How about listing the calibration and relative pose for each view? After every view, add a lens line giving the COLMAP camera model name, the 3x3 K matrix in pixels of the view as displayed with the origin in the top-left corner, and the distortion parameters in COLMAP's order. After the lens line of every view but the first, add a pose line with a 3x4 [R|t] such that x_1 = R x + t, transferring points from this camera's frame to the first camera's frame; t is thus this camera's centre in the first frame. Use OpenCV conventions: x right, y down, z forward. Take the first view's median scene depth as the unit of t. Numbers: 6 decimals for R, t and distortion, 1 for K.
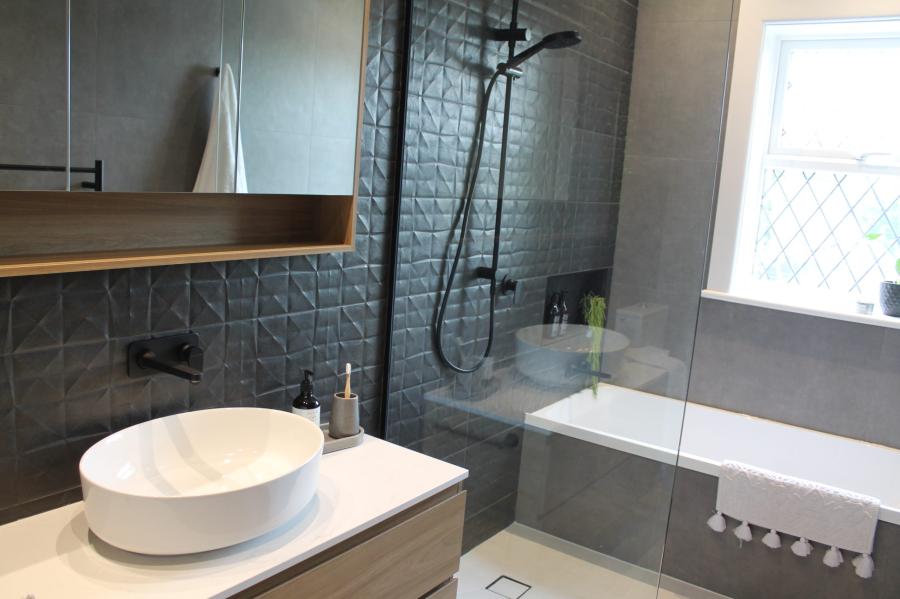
lens RADIAL K [[757.6, 0, 443.1], [0, 757.6, 303.1], [0, 0, 1]] dist [-0.167040, 0.145616]
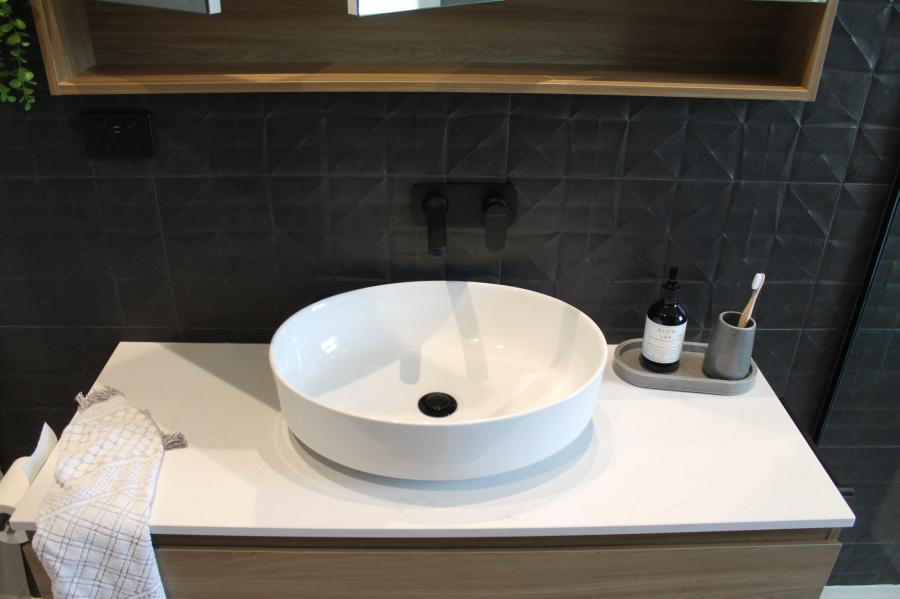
lens RADIAL K [[757.6, 0, 443.1], [0, 757.6, 303.1], [0, 0, 1]] dist [-0.167040, 0.145616]
pose [[0.557072, 0.284159, -0.780336, 0.209044], [-0.101230, 0.955866, 0.275811, -0.038967], [0.824272, -0.074653, 0.561251, 0.411551]]
